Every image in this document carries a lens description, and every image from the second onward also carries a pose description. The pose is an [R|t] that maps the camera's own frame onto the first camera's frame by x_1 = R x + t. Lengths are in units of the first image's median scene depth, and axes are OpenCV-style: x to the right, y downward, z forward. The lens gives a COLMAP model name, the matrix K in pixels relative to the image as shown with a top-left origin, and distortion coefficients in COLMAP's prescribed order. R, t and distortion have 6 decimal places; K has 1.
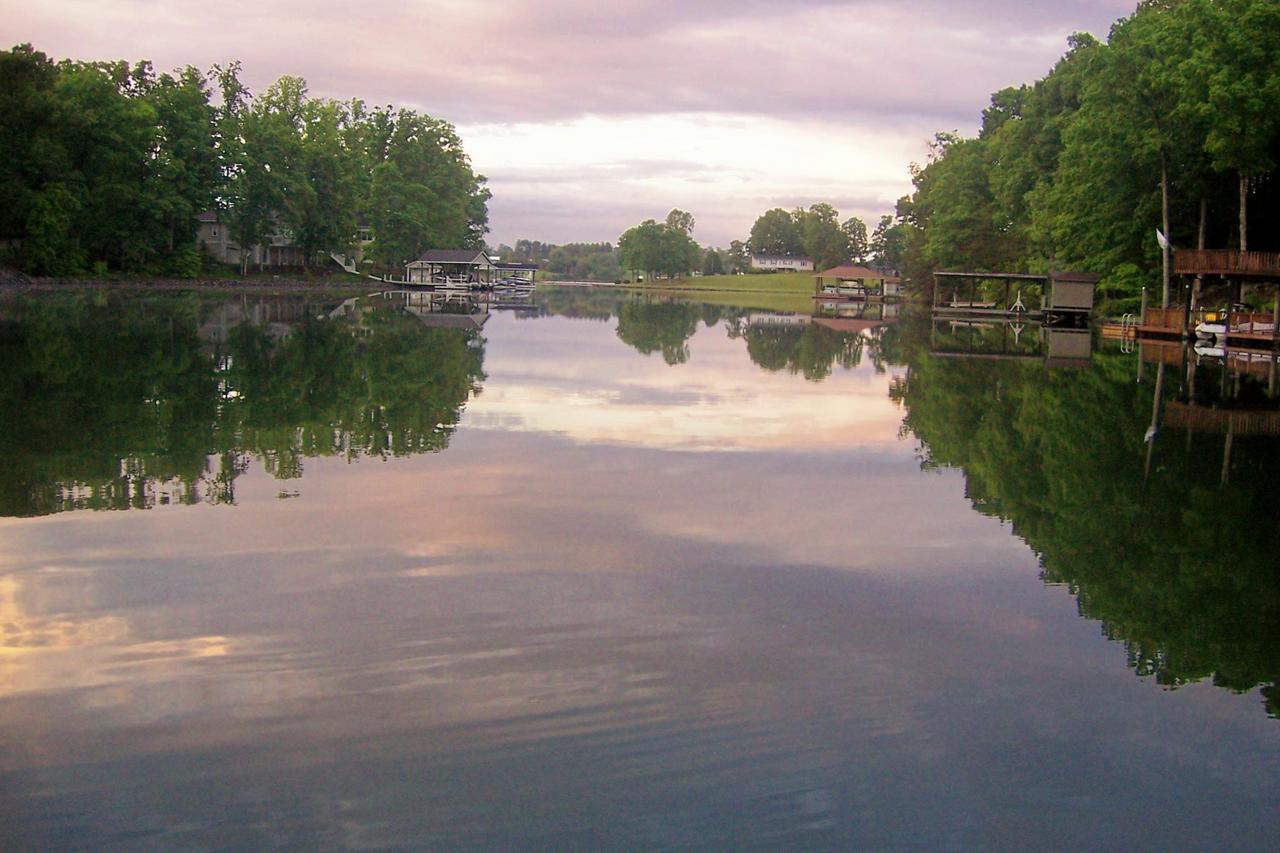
lens RADIAL K [[1362.9, 0, 640.9], [0, 1362.9, 425.9], [0, 0, 1]] dist [-0.117449, 0.000000]
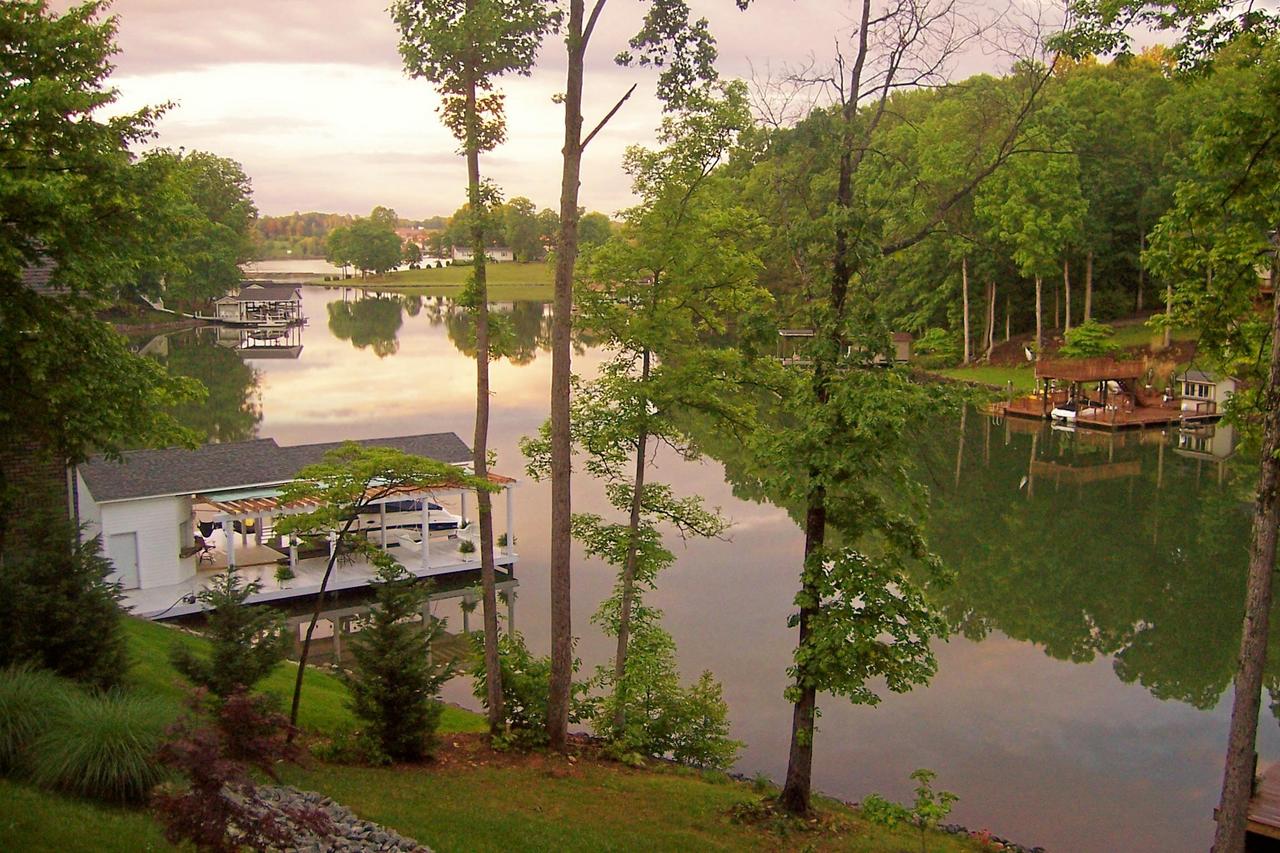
lens RADIAL K [[1362.9, 0, 638.8], [0, 1362.9, 427.1], [0, 0, 1]] dist [-0.117449, 0.000000]
pose [[0.966172, -0.058923, 0.251076, -0.269277], [0.052128, 0.998074, 0.033634, -0.084357], [-0.252575, -0.019408, 0.967383, -0.231390]]
